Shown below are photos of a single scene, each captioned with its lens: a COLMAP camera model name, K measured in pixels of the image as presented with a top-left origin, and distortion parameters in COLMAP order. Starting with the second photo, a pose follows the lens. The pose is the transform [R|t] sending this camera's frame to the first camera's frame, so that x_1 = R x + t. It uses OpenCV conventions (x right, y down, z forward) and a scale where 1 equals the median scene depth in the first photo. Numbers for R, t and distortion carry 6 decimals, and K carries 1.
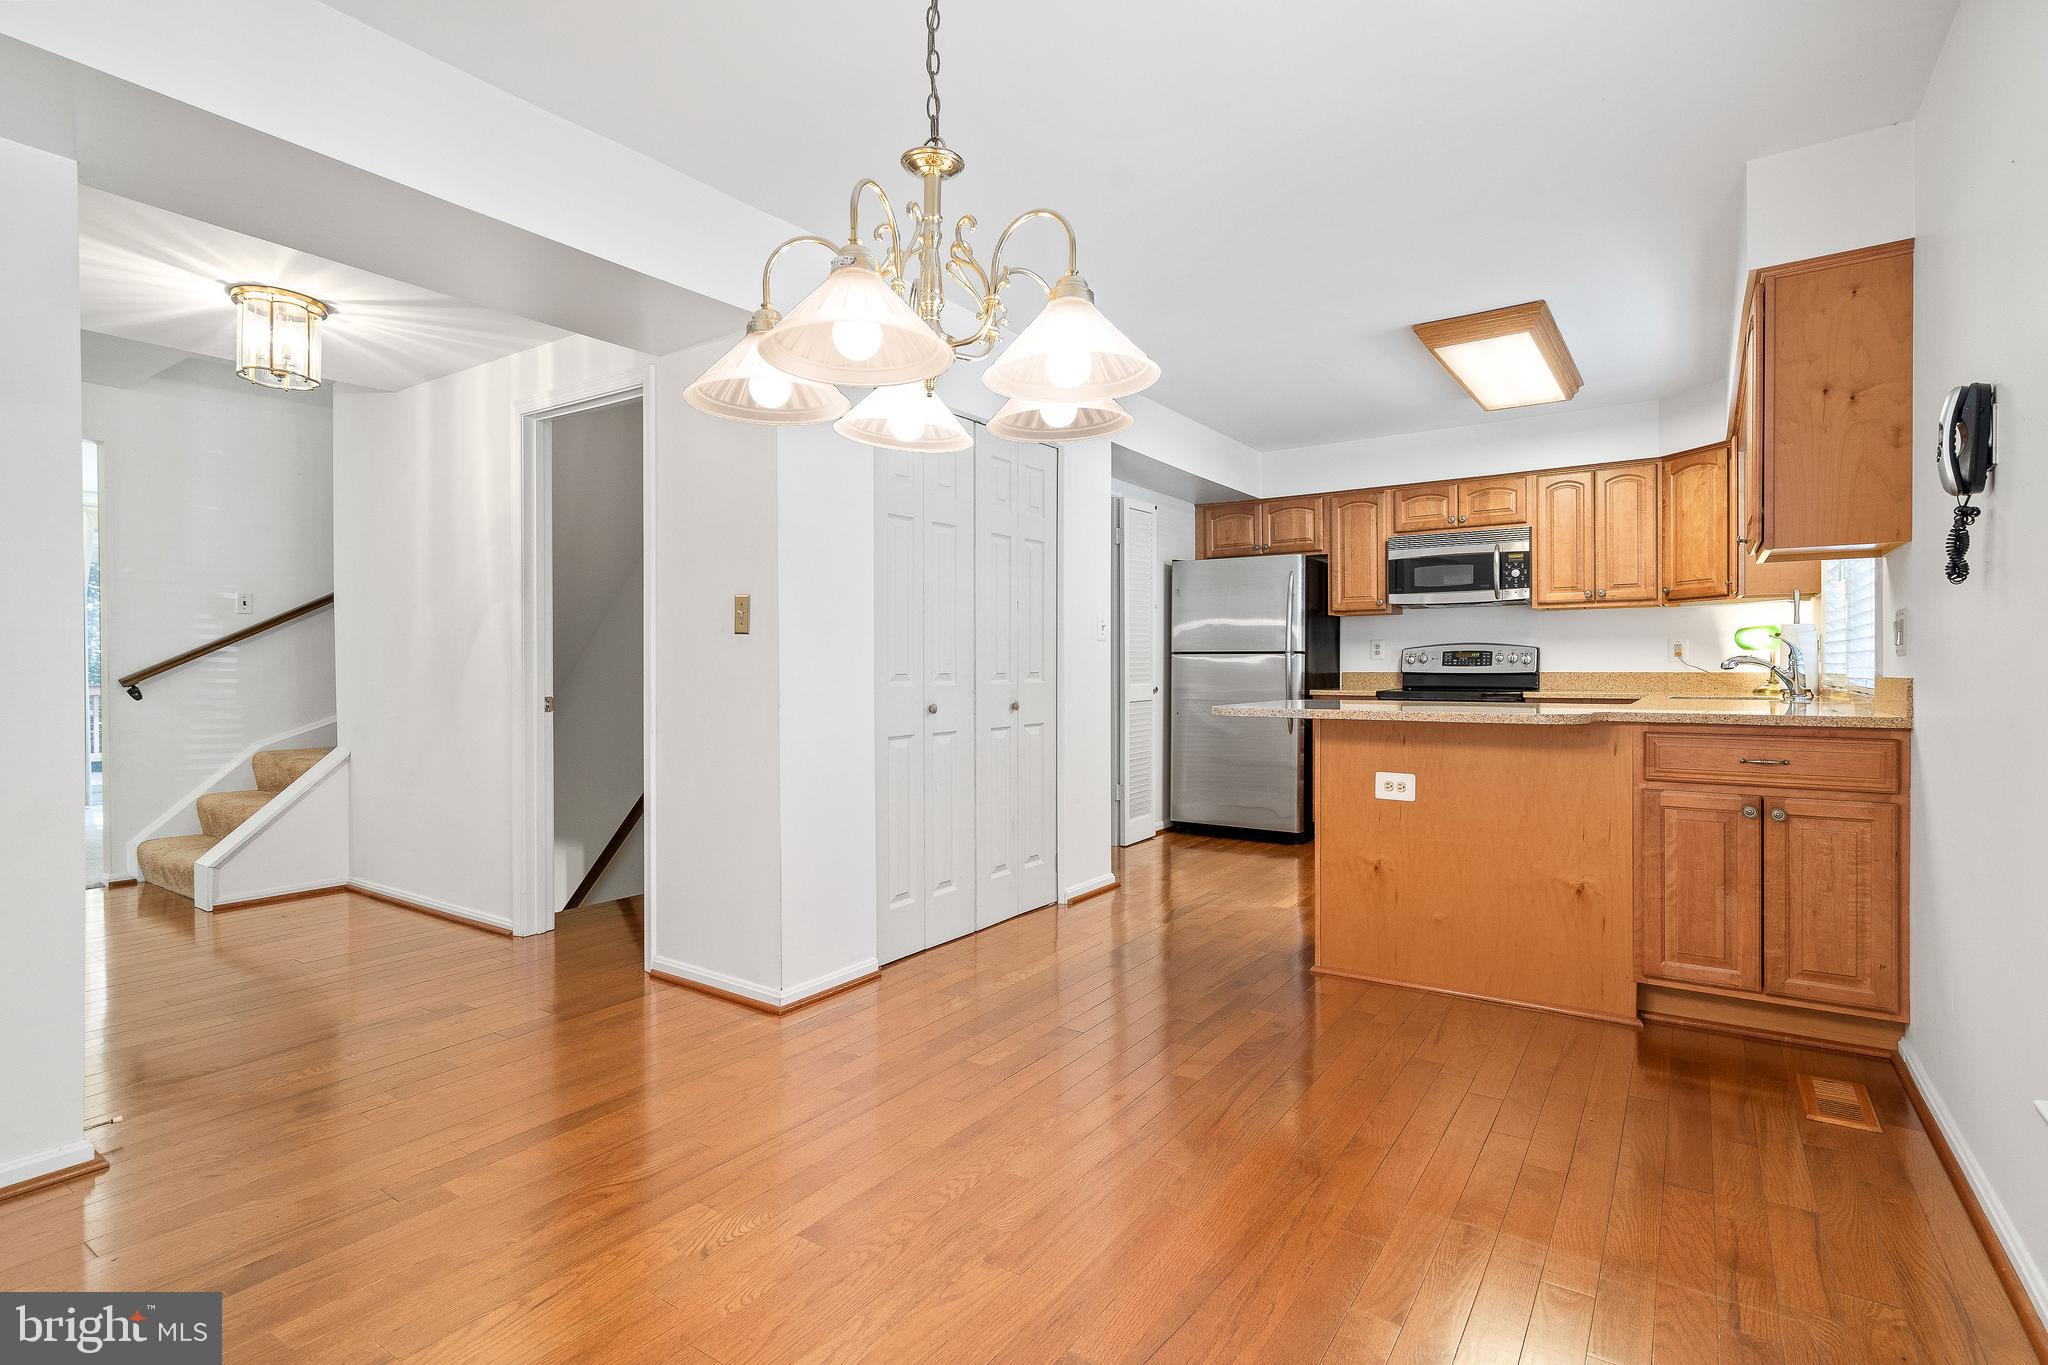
lens RADIAL K [[1001.1, 0, 1016.9], [0, 1001.1, 675.2], [0, 0, 1]] dist [-0.001144, 0.002697]
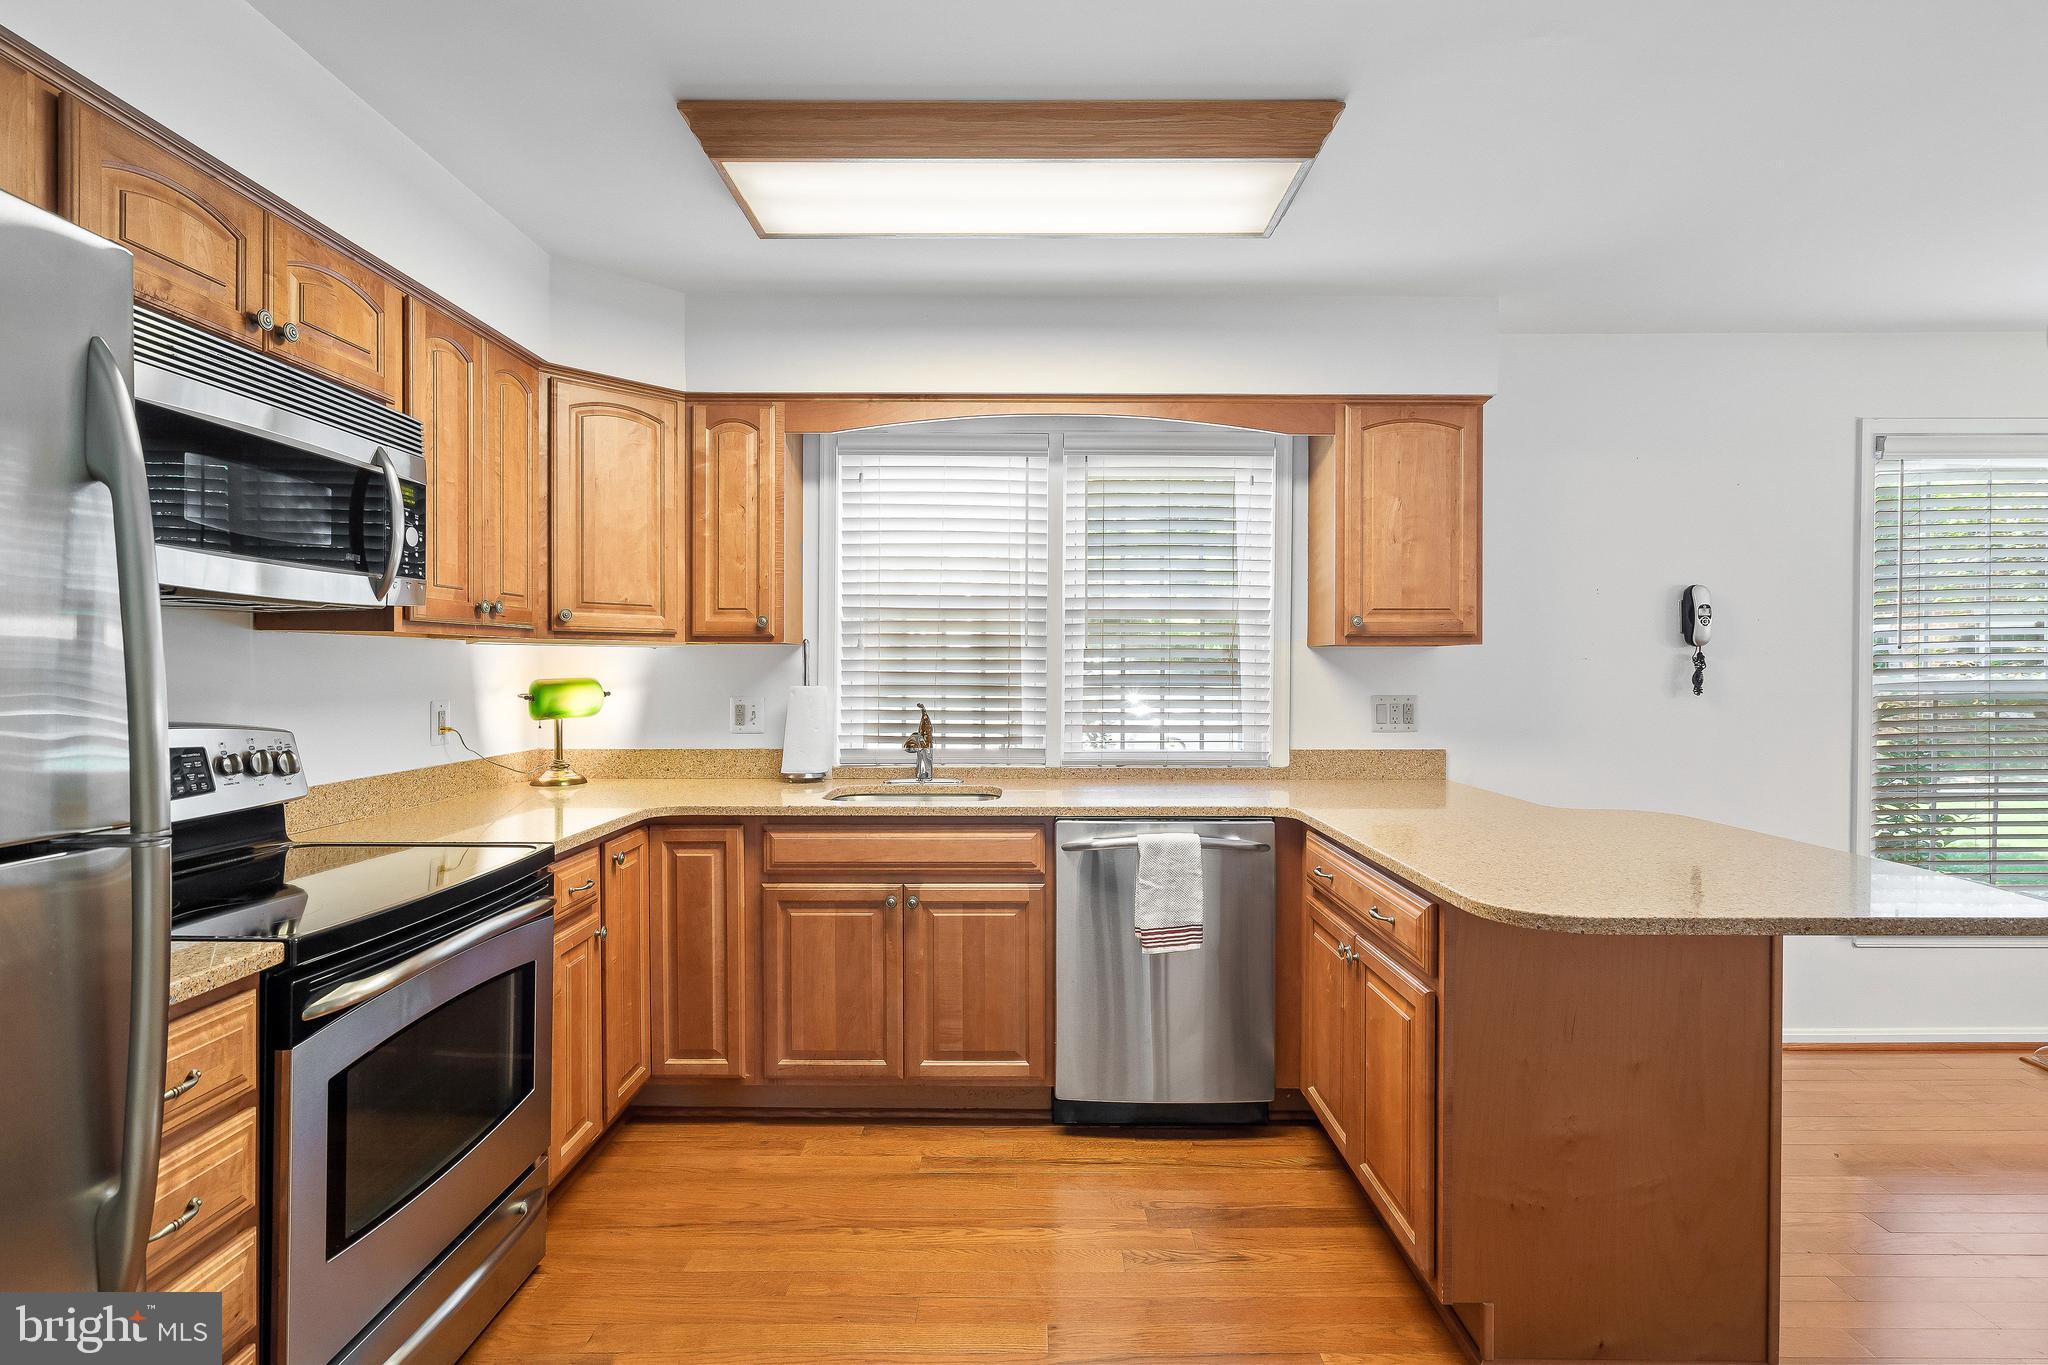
lens RADIAL K [[1001.1, 0, 1024.5], [0, 1001.1, 680.1], [0, 0, 1]] dist [-0.001144, 0.002697]
pose [[-0.565835, -0.008784, 0.824472, 0.054552], [0.006712, 0.999861, 0.015260, -0.052467], [-0.824491, 0.014168, -0.565697, 1.028569]]
